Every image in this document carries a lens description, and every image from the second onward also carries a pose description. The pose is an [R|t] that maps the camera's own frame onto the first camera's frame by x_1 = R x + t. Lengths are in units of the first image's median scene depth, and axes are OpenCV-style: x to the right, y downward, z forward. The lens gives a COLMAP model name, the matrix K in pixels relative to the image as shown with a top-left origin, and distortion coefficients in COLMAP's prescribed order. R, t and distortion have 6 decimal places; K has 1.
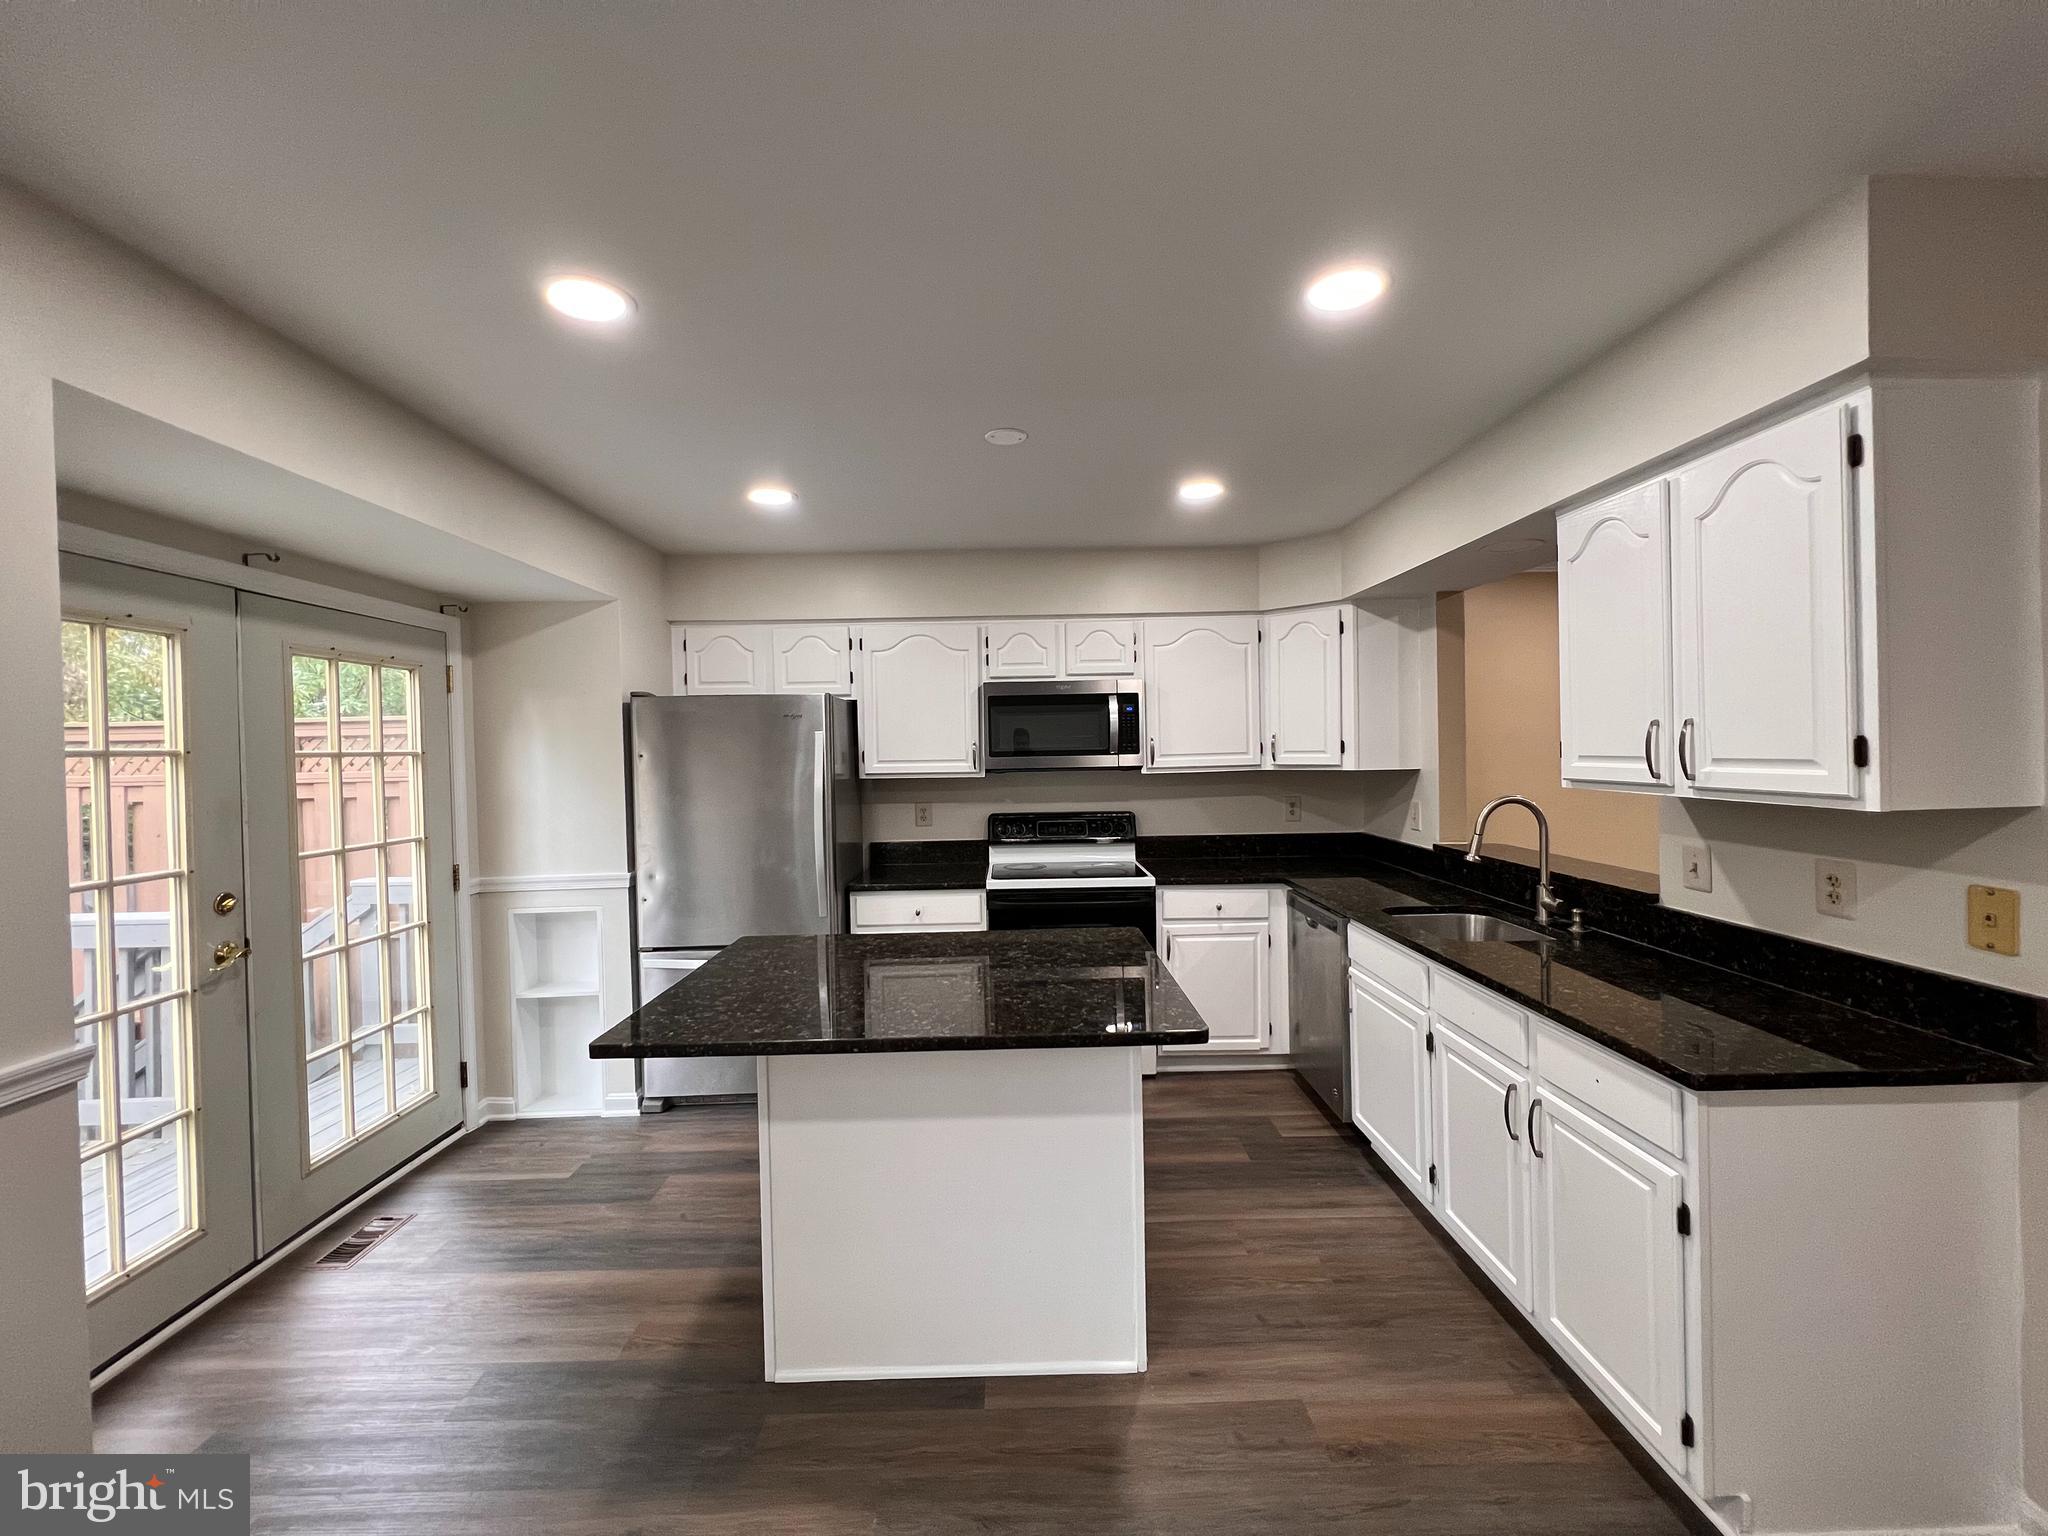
lens RADIAL K [[821.5, 0, 1019.0], [0, 821.5, 760.6], [0, 0, 1]] dist [-0.001475, -0.000016]
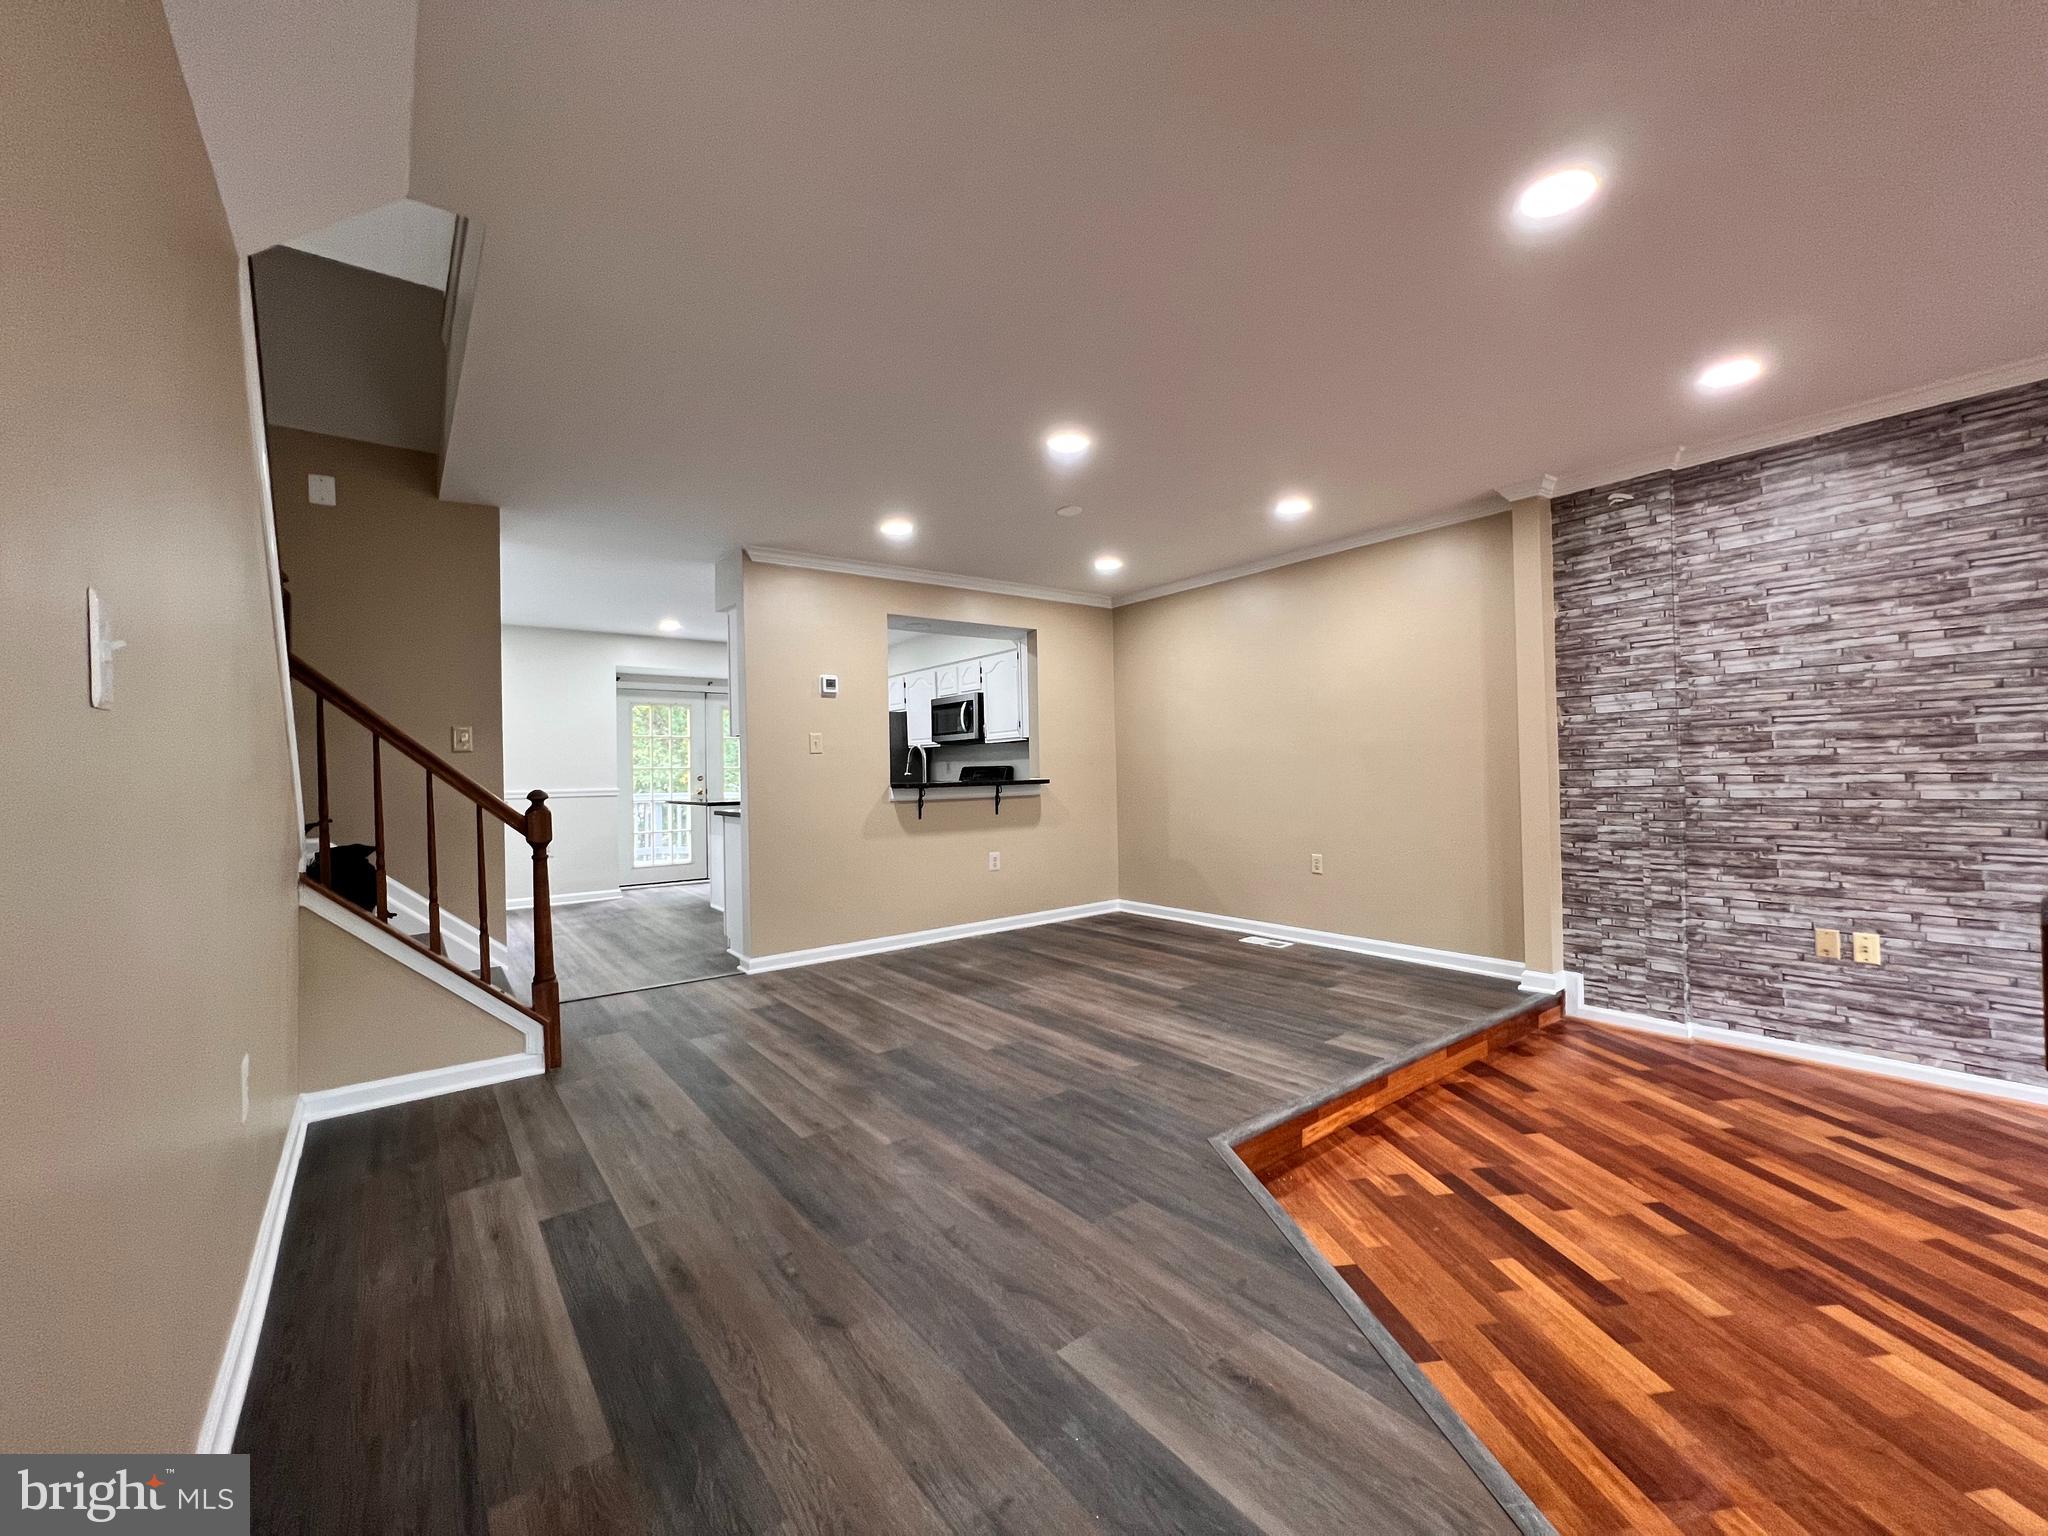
lens RADIAL K [[819.8, 0, 1016.0], [0, 819.8, 760.2], [0, 0, 1]] dist [-0.001350, 0.000162]
pose [[0.599362, -0.005032, -0.800462, 2.281489], [0.000951, 0.999984, -0.005575, 0.085695], [0.800477, 0.002580, 0.599357, -0.042899]]
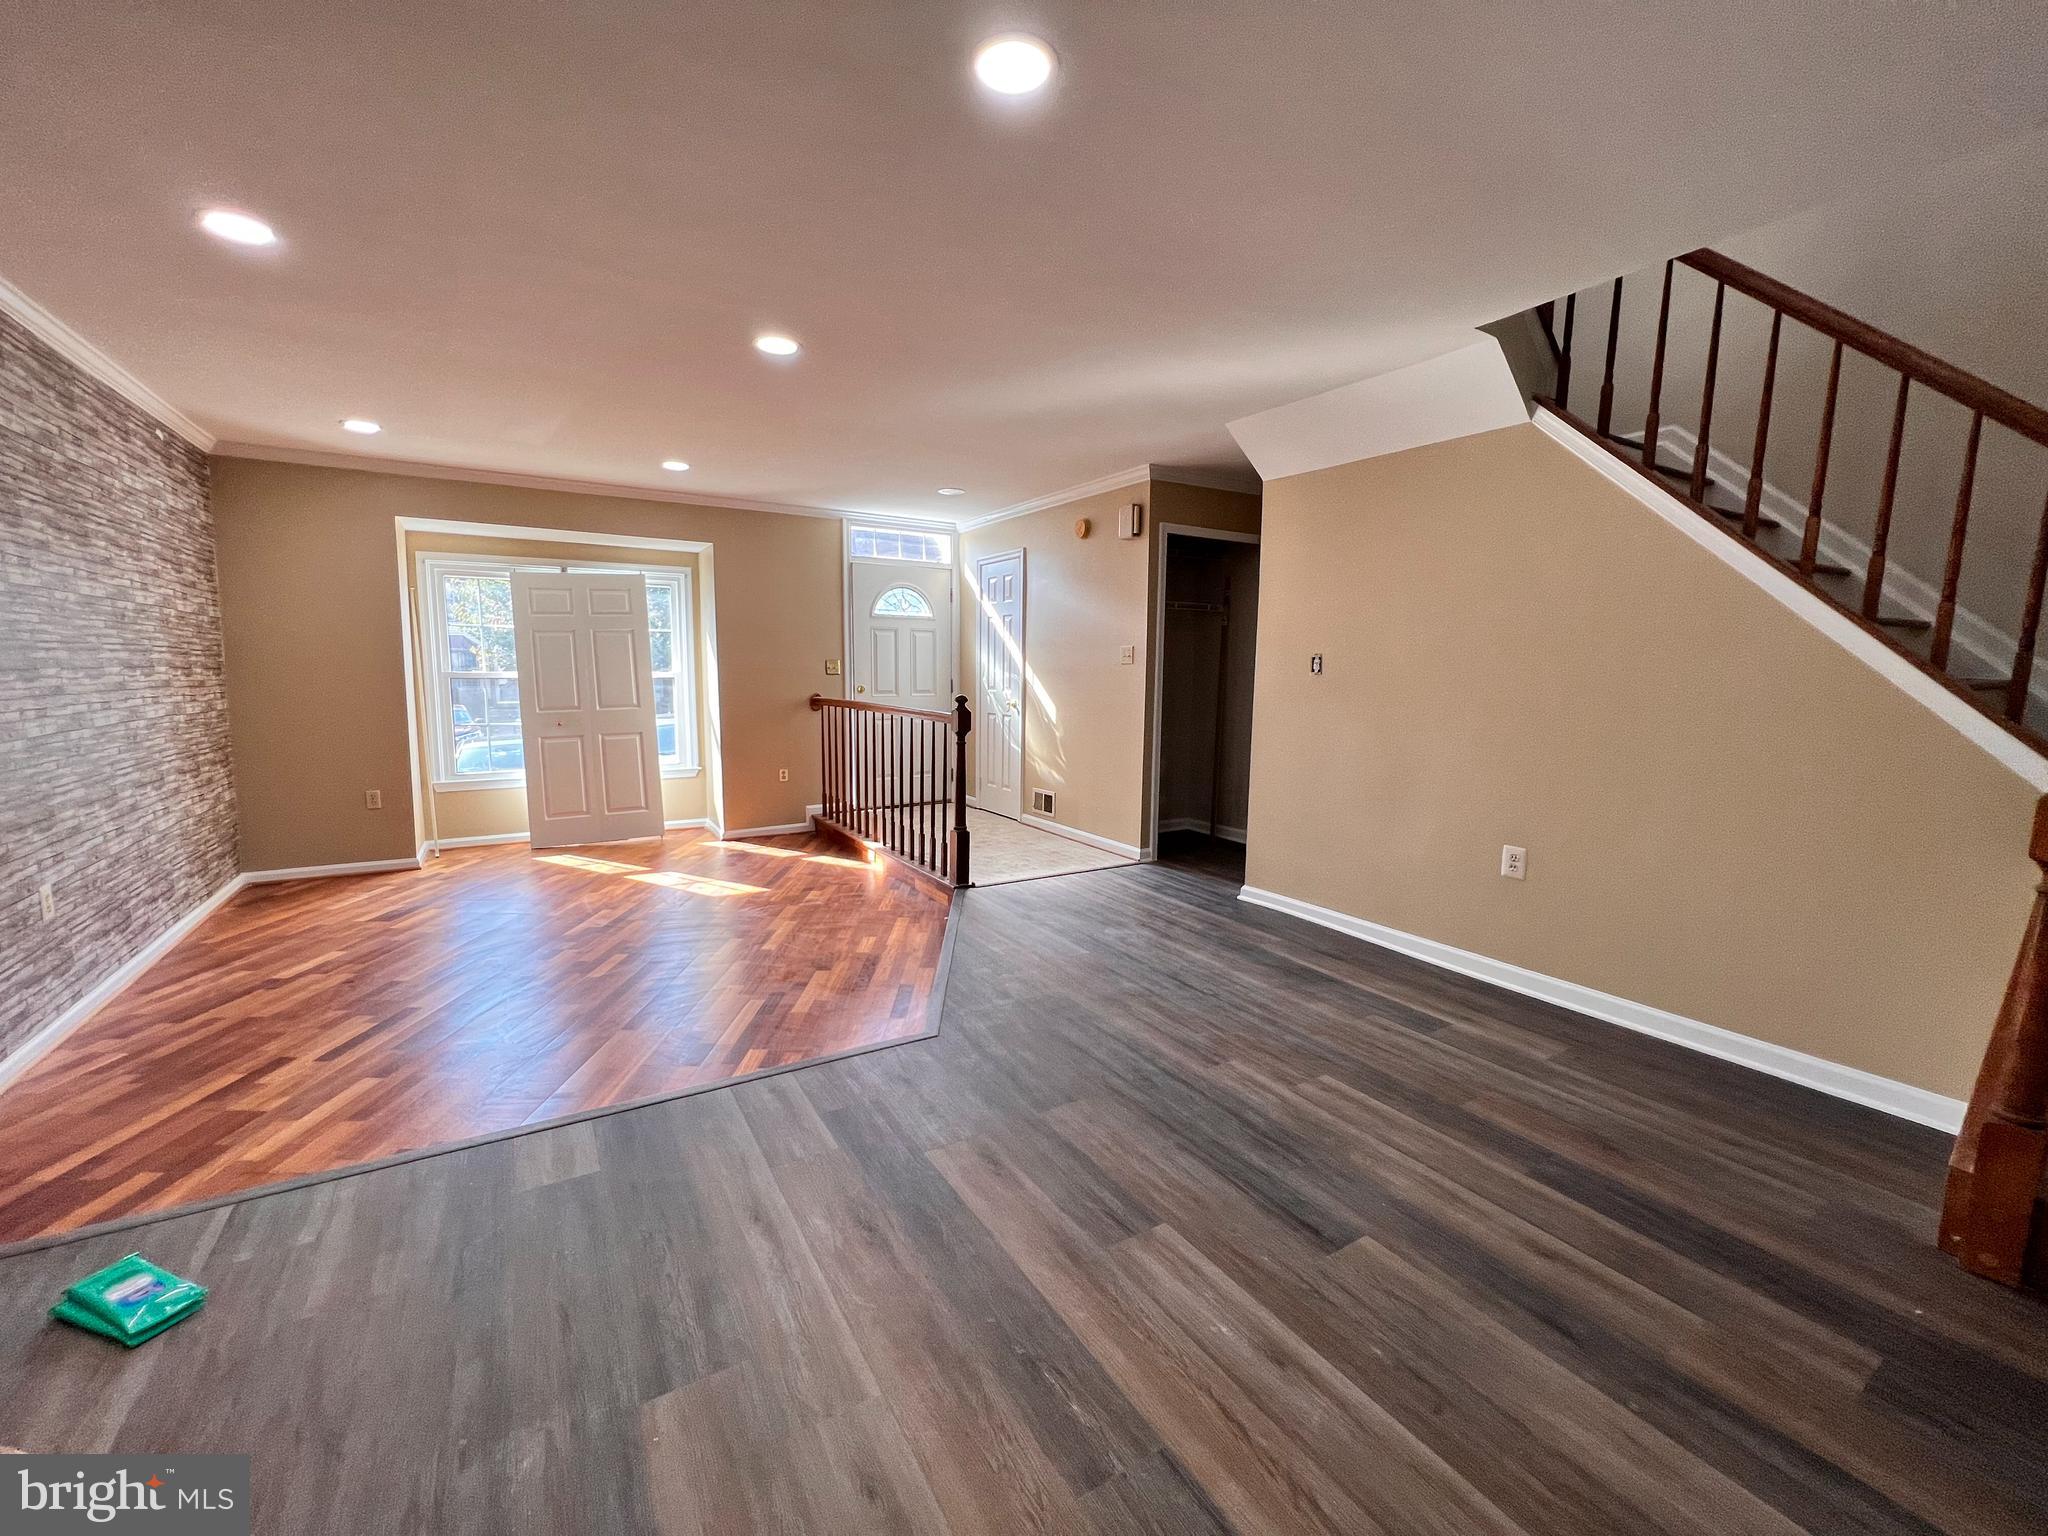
lens RADIAL K [[821.5, 0, 1019.0], [0, 821.5, 760.6], [0, 0, 1]] dist [-0.001475, -0.000016]
pose [[-0.508576, -0.086641, 0.856647, 0.894251], [0.005314, 0.994589, 0.103748, 0.059576], [-0.861001, 0.057316, -0.505363, 0.999466]]
